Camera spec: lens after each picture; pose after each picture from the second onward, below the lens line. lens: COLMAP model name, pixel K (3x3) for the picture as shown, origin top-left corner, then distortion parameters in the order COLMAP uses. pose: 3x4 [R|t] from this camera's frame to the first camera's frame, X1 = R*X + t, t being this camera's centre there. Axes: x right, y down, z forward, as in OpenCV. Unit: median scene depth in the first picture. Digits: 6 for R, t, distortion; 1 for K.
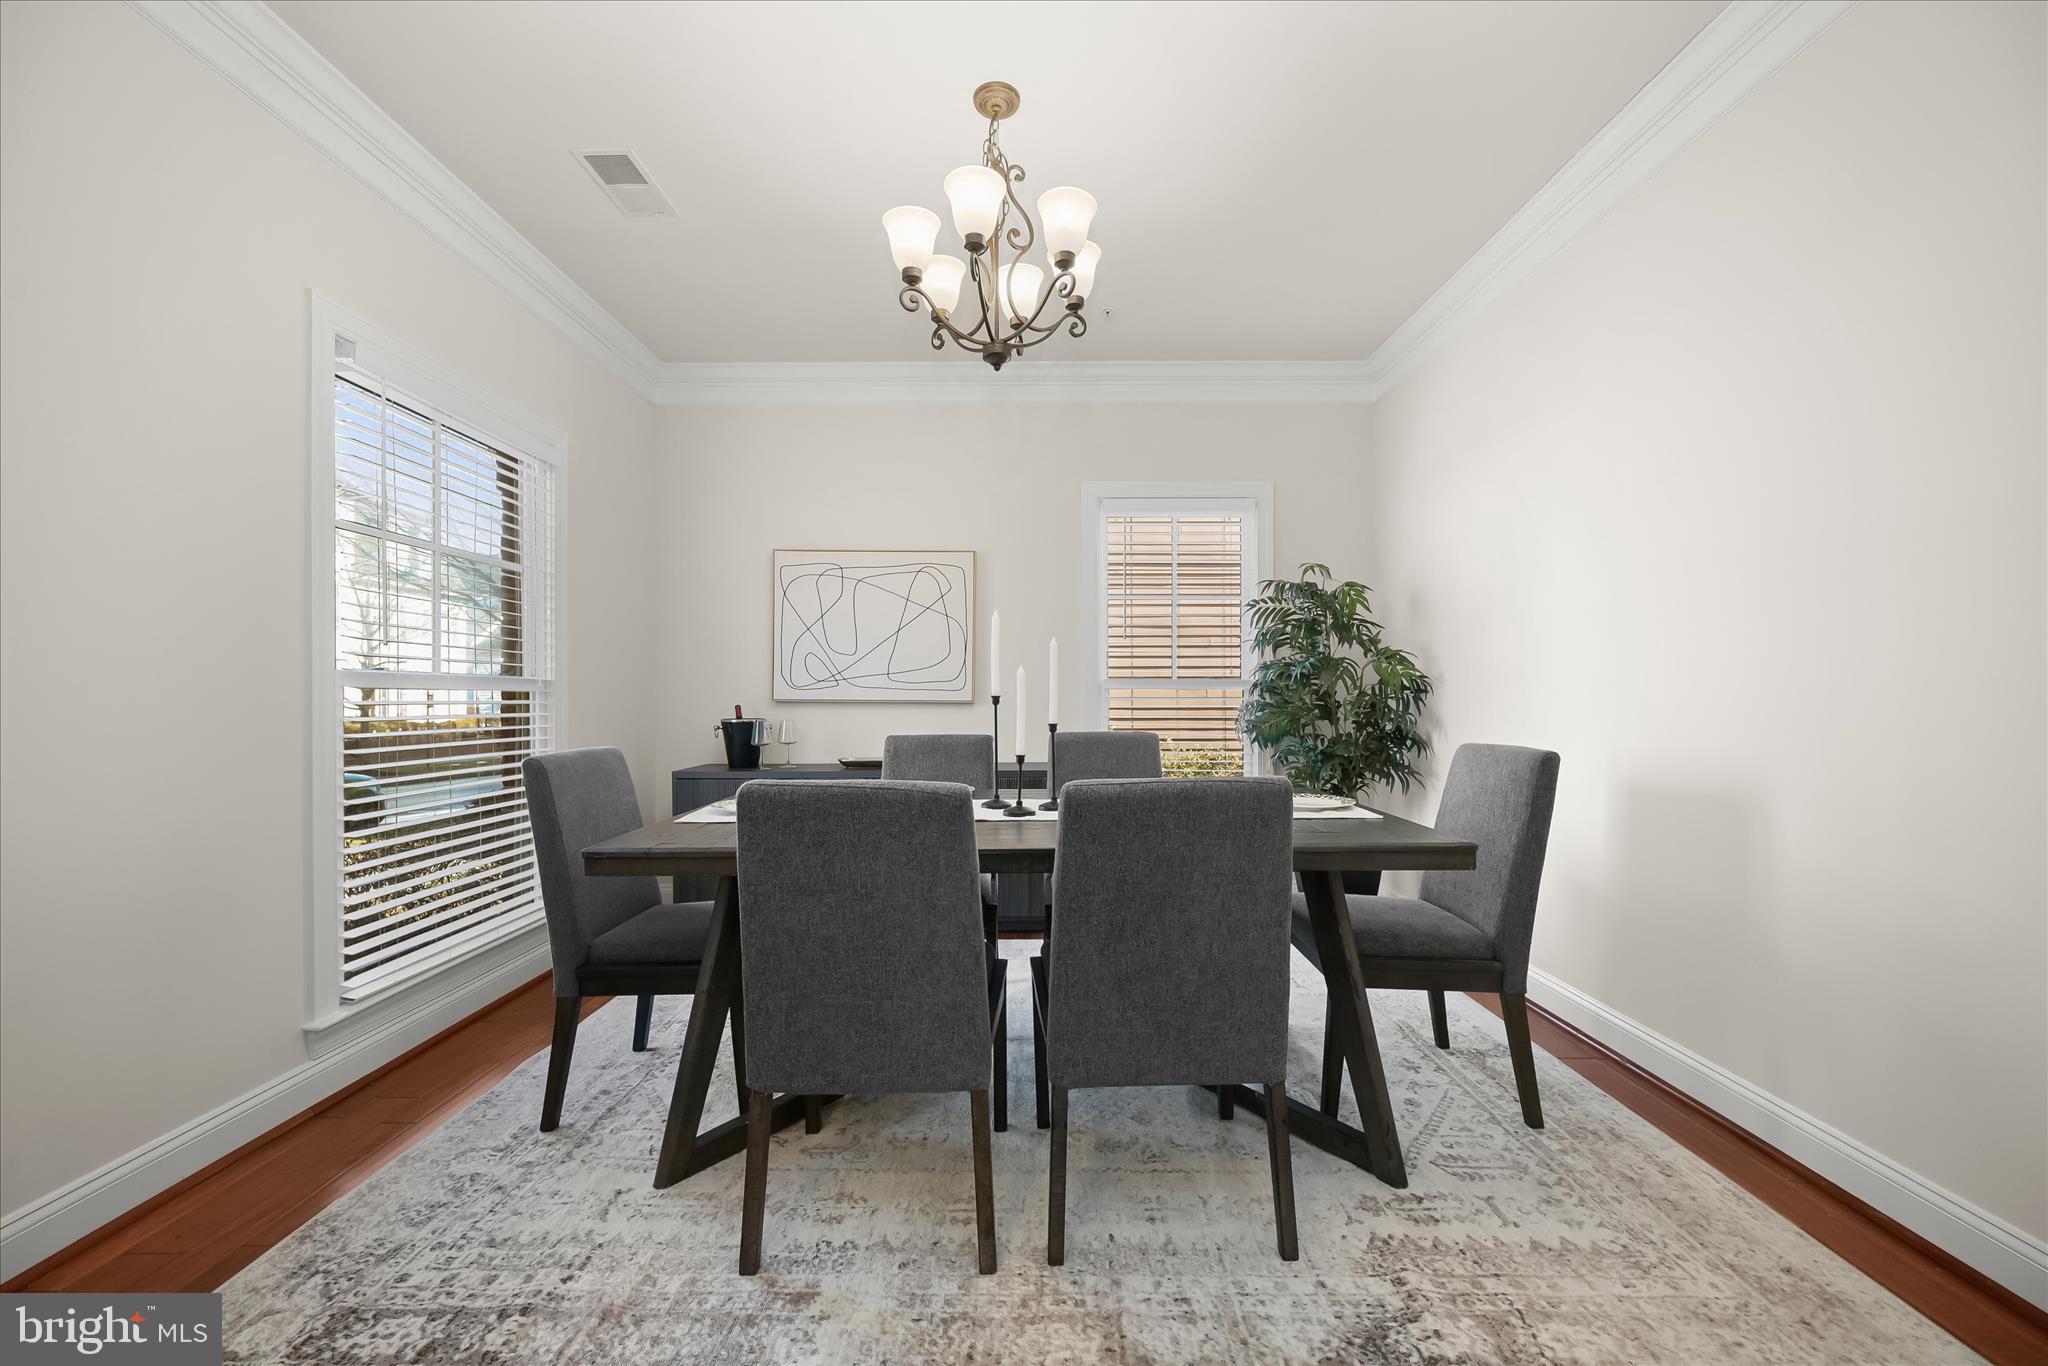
lens RADIAL K [[803.4, 0, 1027.7], [0, 803.4, 695.7], [0, 0, 1]] dist [-0.001923, -0.000356]
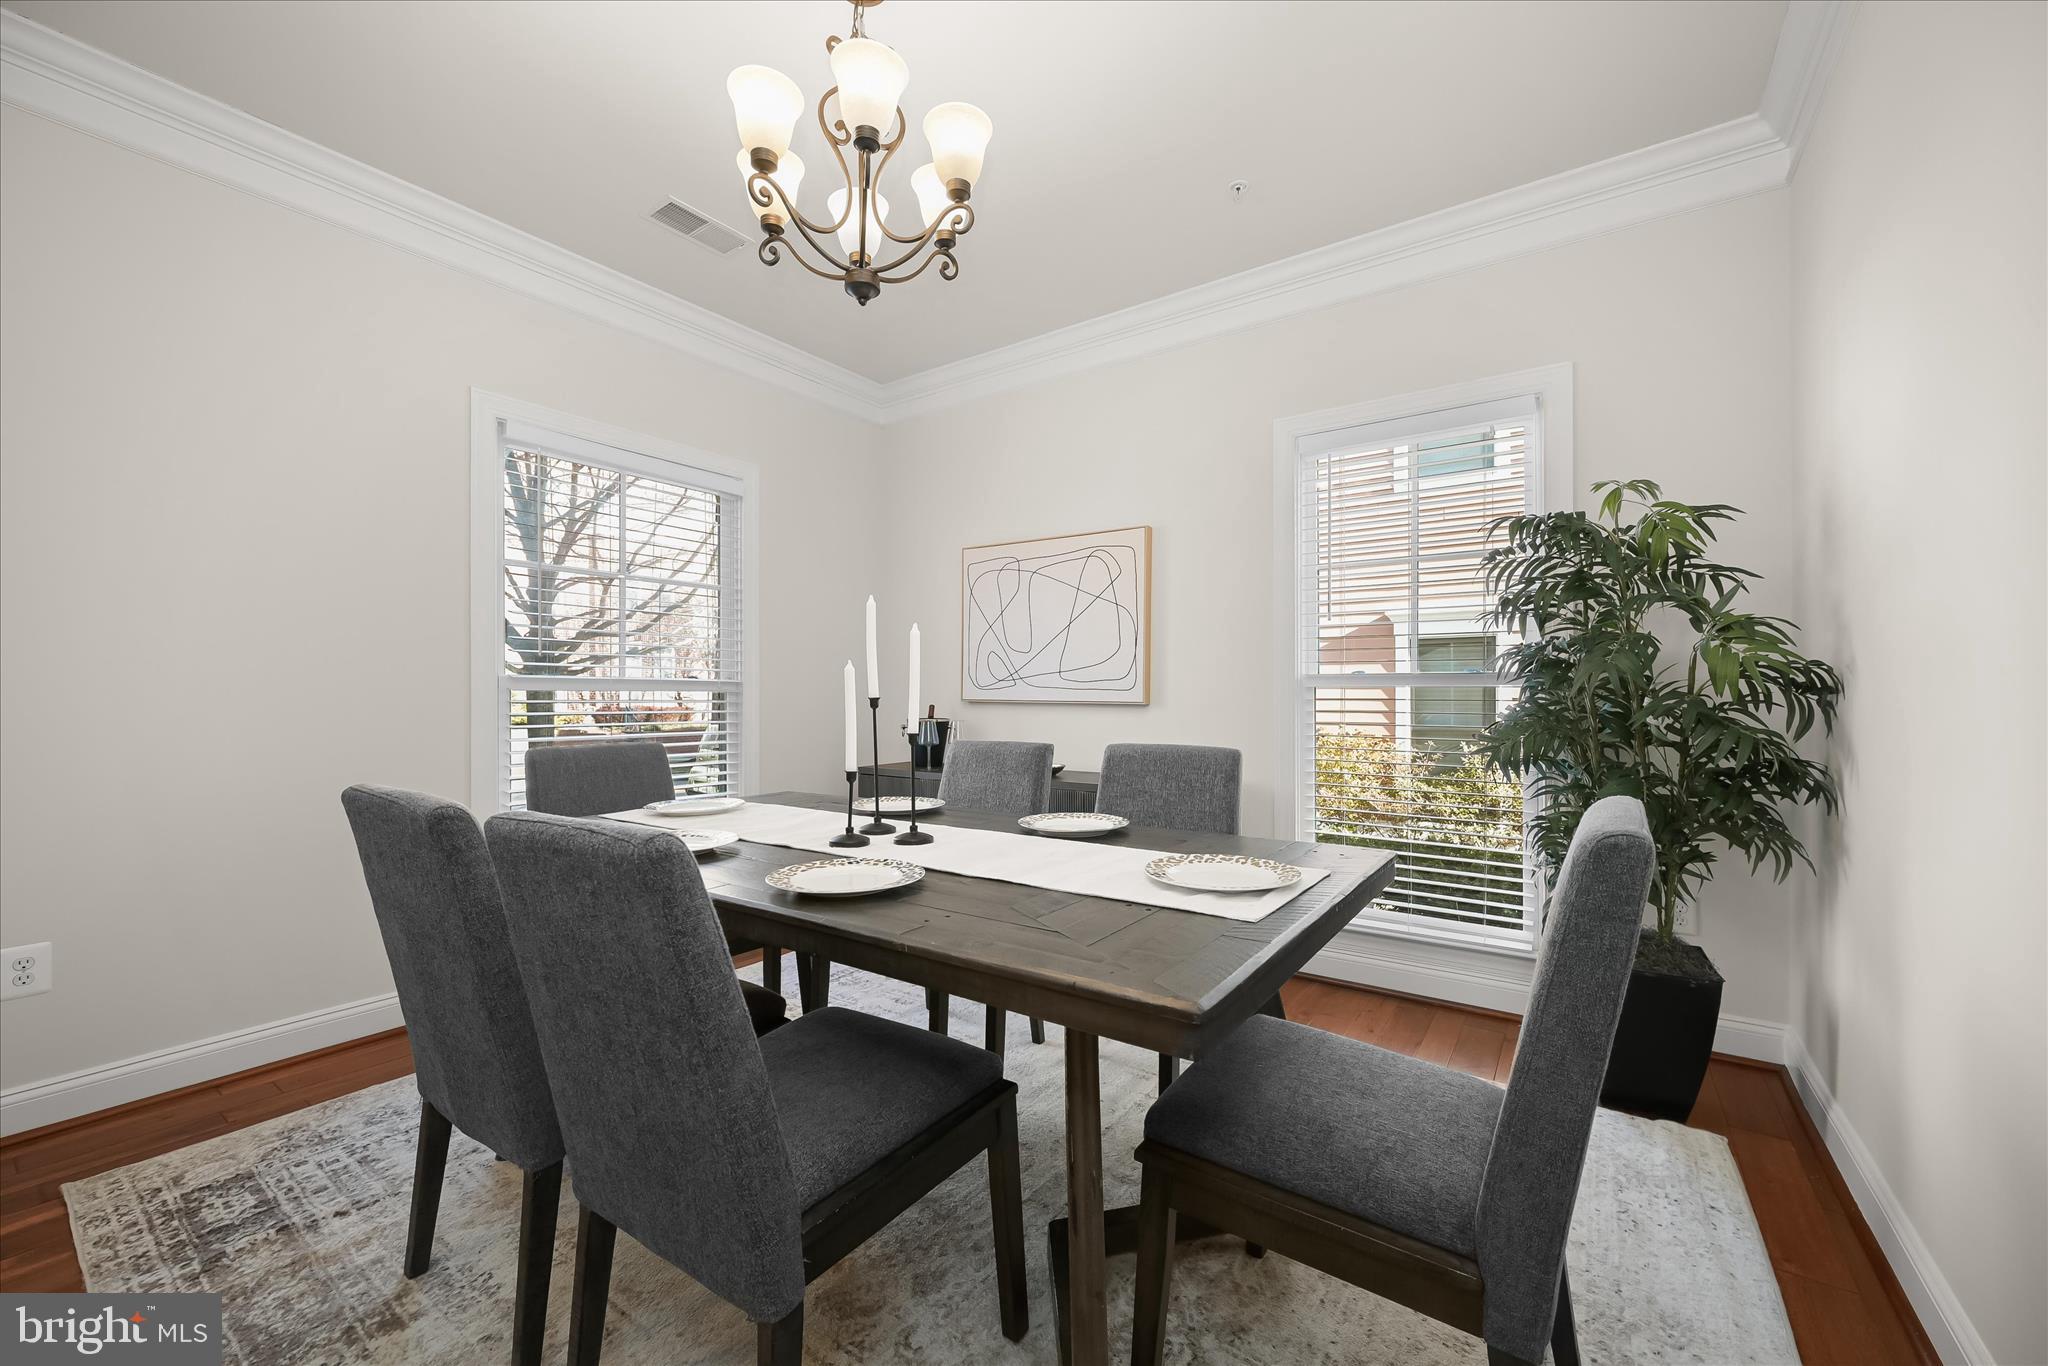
lens RADIAL K [[803.4, 0, 1027.2], [0, 803.4, 694.2], [0, 0, 1]] dist [-0.001923, -0.000356]
pose [[0.818465, 0.001870, -0.574553, 0.485536], [-0.002255, 0.999997, 0.000042, -0.003556], [0.574552, 0.001261, 0.818467, 0.354643]]
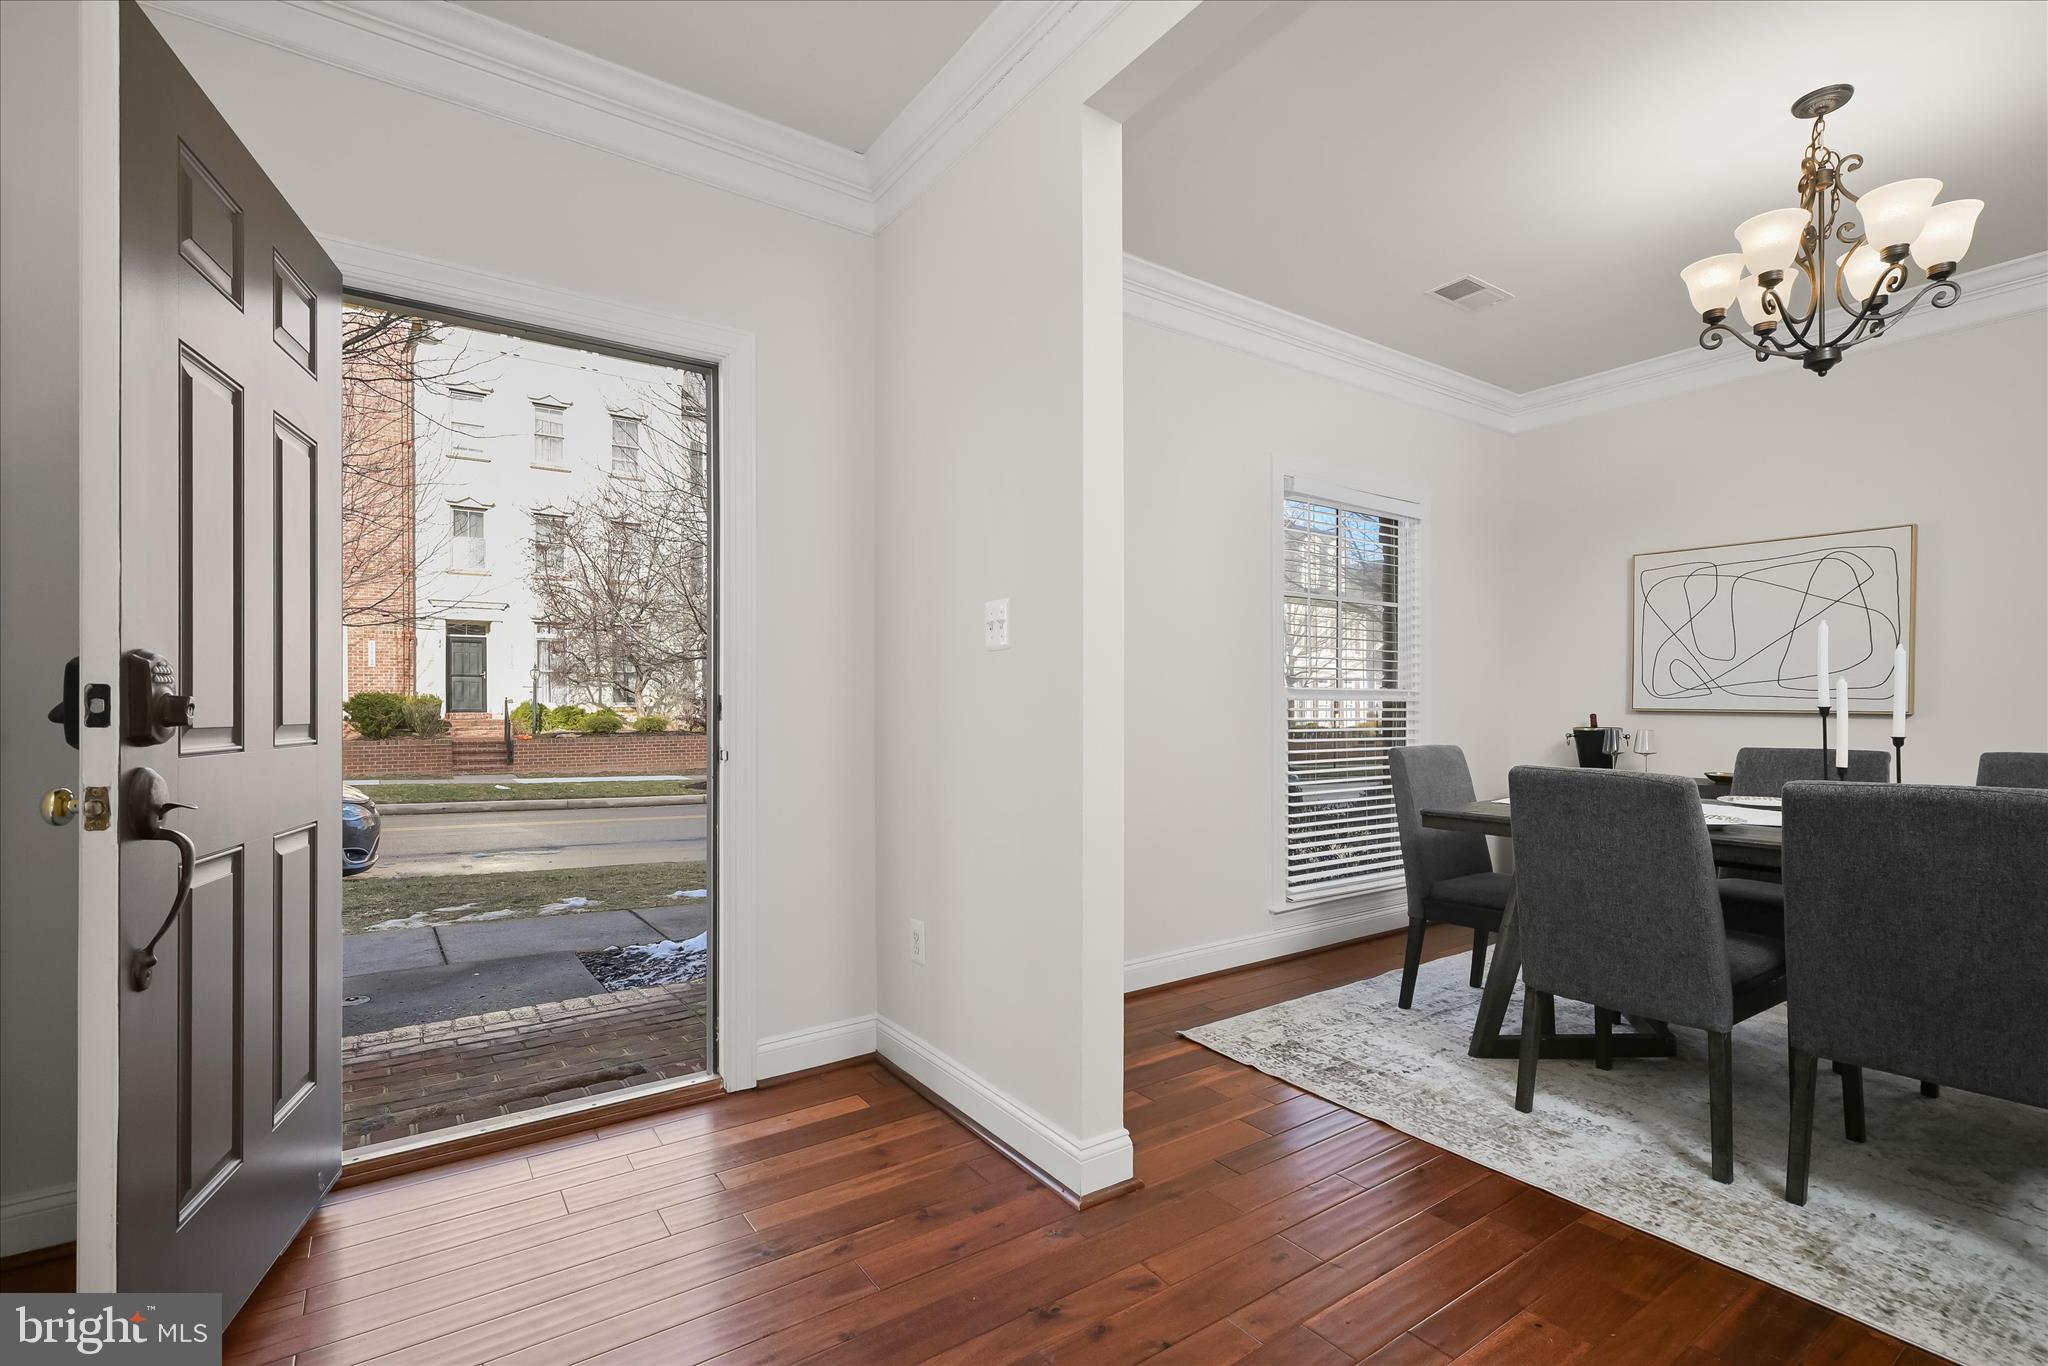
lens RADIAL K [[923.2, 0, 1025.6], [0, 923.2, 705.2], [0, 0, 1]] dist [-0.004998, 0.001301]
pose [[0.568416, 0.002949, -0.822736, 0.282287], [-0.000651, 0.999995, 0.003135, -0.003917], [0.822741, -0.001247, 0.568415, -0.373451]]
